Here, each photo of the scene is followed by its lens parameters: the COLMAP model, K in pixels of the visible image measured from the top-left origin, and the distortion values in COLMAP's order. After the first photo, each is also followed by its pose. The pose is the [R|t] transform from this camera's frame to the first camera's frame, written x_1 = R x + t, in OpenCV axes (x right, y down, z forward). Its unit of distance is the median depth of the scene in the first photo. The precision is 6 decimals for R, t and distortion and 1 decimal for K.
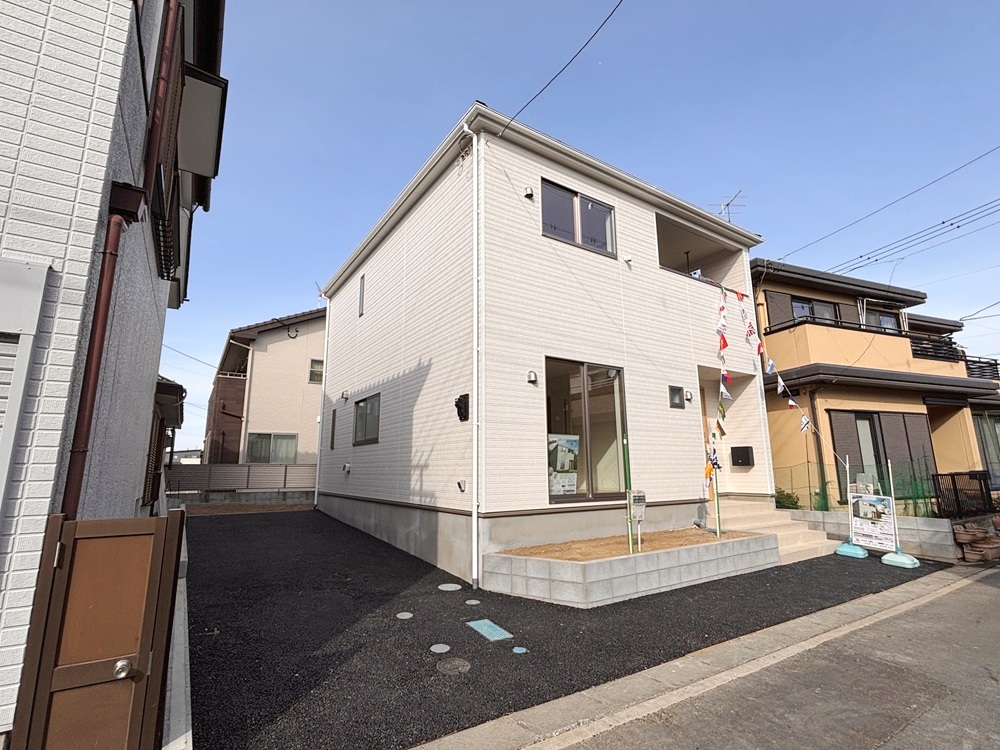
lens RADIAL K [[476.8, 0, 497.0], [0, 476.8, 375.3], [0, 0, 1]] dist [-0.000967, -0.002075]
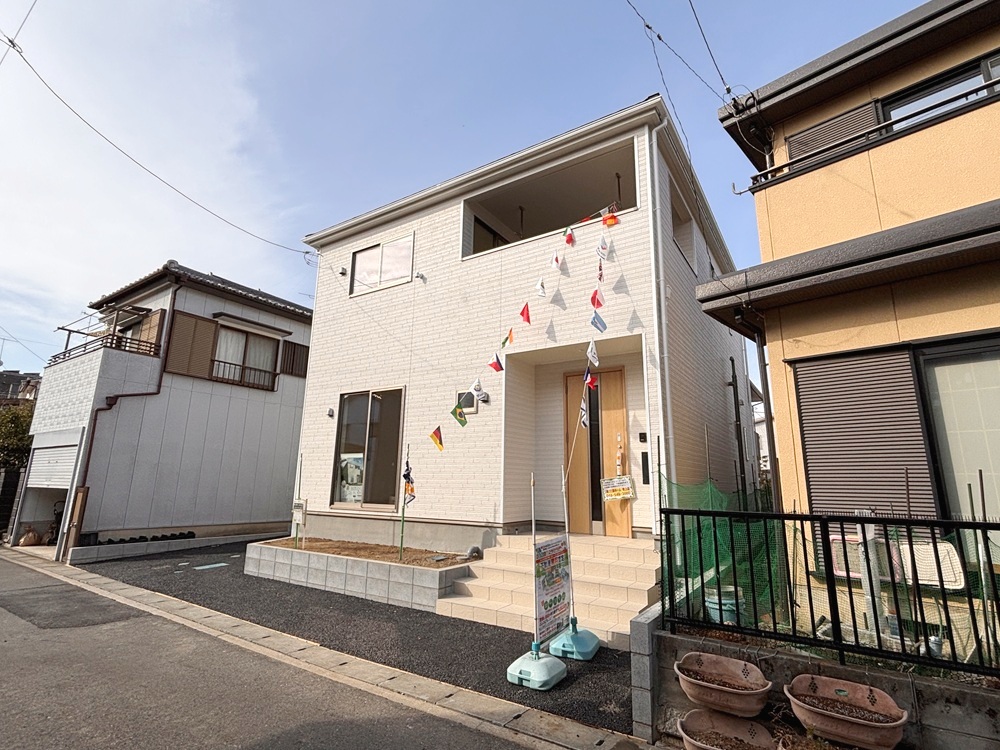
lens RADIAL K [[495.4, 0, 498.2], [0, 495.4, 370.6], [0, 0, 1]] dist [0.003193, 0.002681]
pose [[0.400817, -0.188738, -0.896506, 1.289292], [0.158701, 0.978060, -0.134954, 0.127559], [0.902308, -0.088184, 0.421976, 0.712483]]
